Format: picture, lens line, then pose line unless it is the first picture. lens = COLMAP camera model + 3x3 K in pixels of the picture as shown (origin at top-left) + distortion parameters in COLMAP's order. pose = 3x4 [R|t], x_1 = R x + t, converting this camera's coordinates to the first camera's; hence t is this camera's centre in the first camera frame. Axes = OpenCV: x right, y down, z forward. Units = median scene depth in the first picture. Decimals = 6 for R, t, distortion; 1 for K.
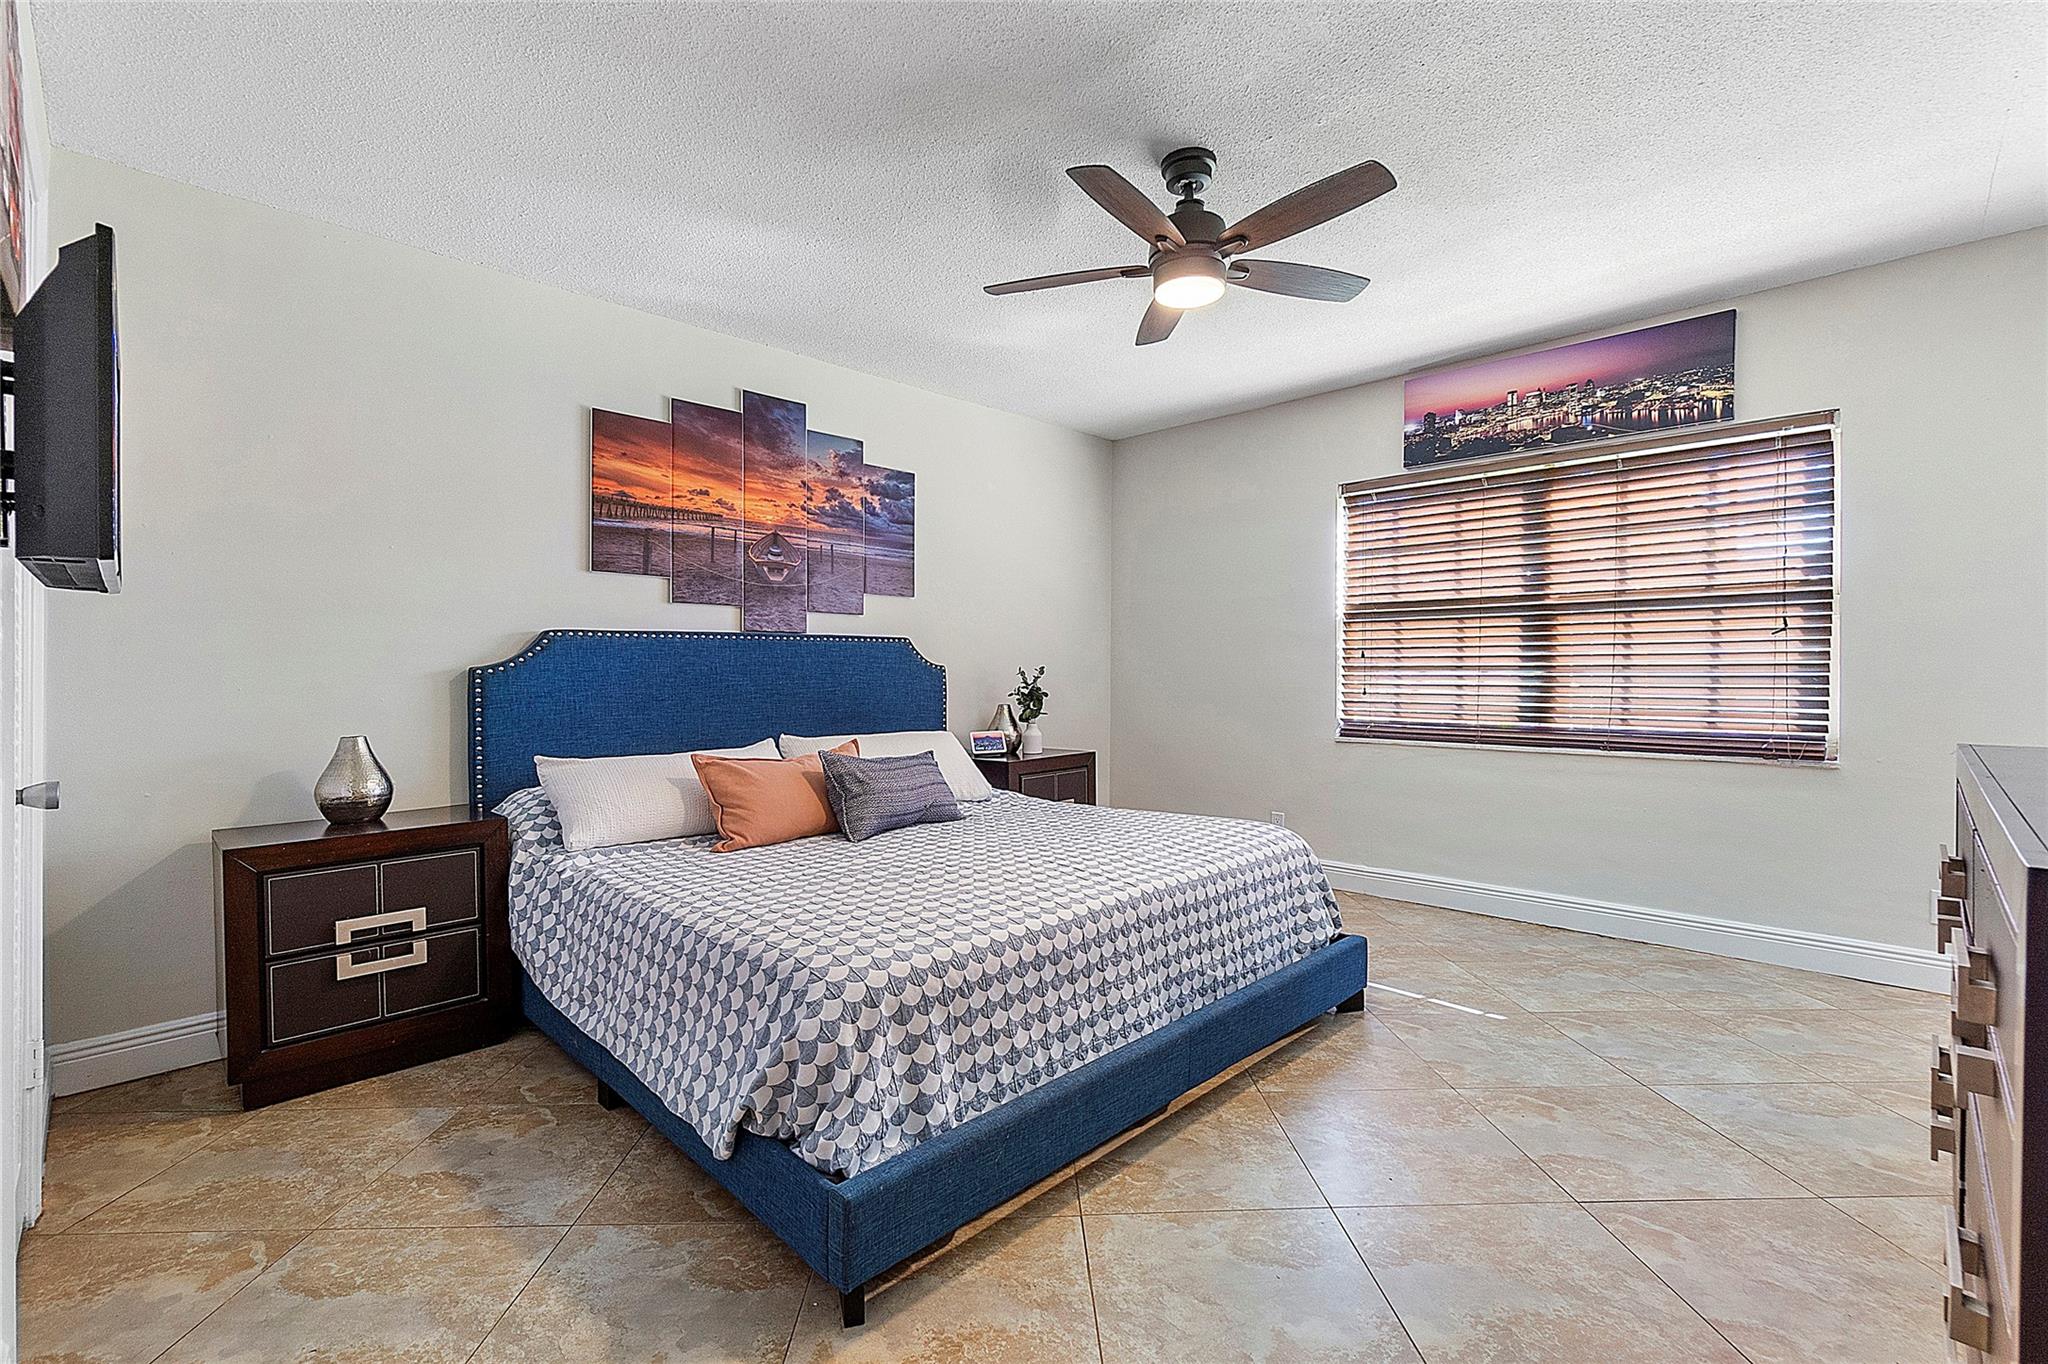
lens RADIAL K [[895.2, 0, 985.4], [0, 895.2, 704.0], [0, 0, 1]] dist [-0.017789, 0.000613]
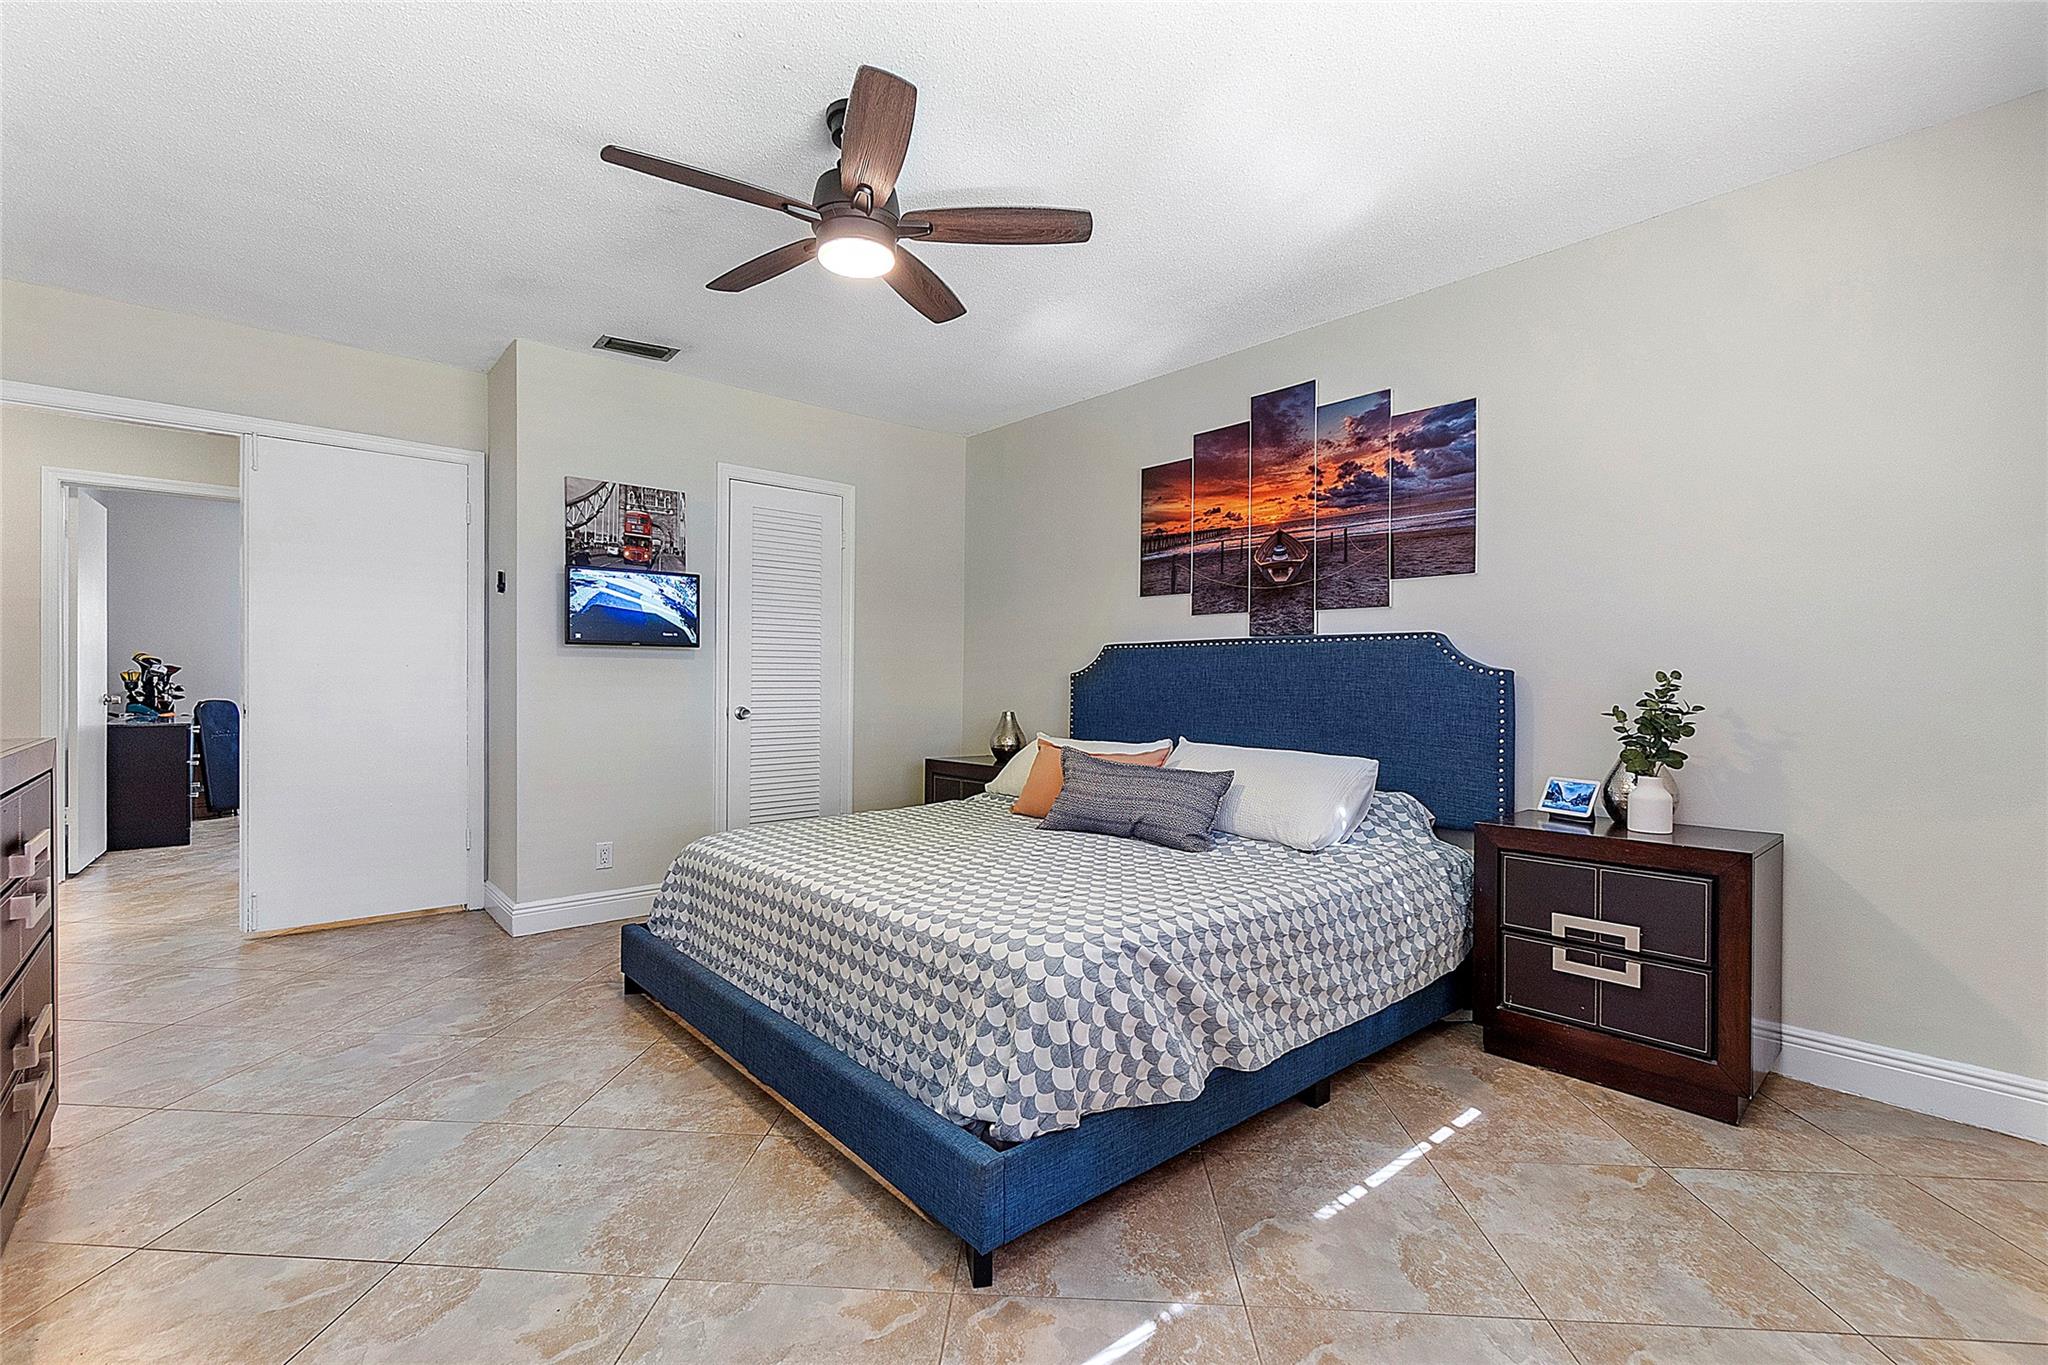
lens RADIAL K [[897.8, 0, 1022.4], [0, 897.8, 678.2], [0, 0, 1]] dist [-0.001150, -0.000386]
pose [[-0.051204, 0.002894, -0.998684, 0.731730], [-0.043846, 0.999025, 0.005143, -0.028655], [0.997725, 0.044052, -0.051027, 0.781984]]
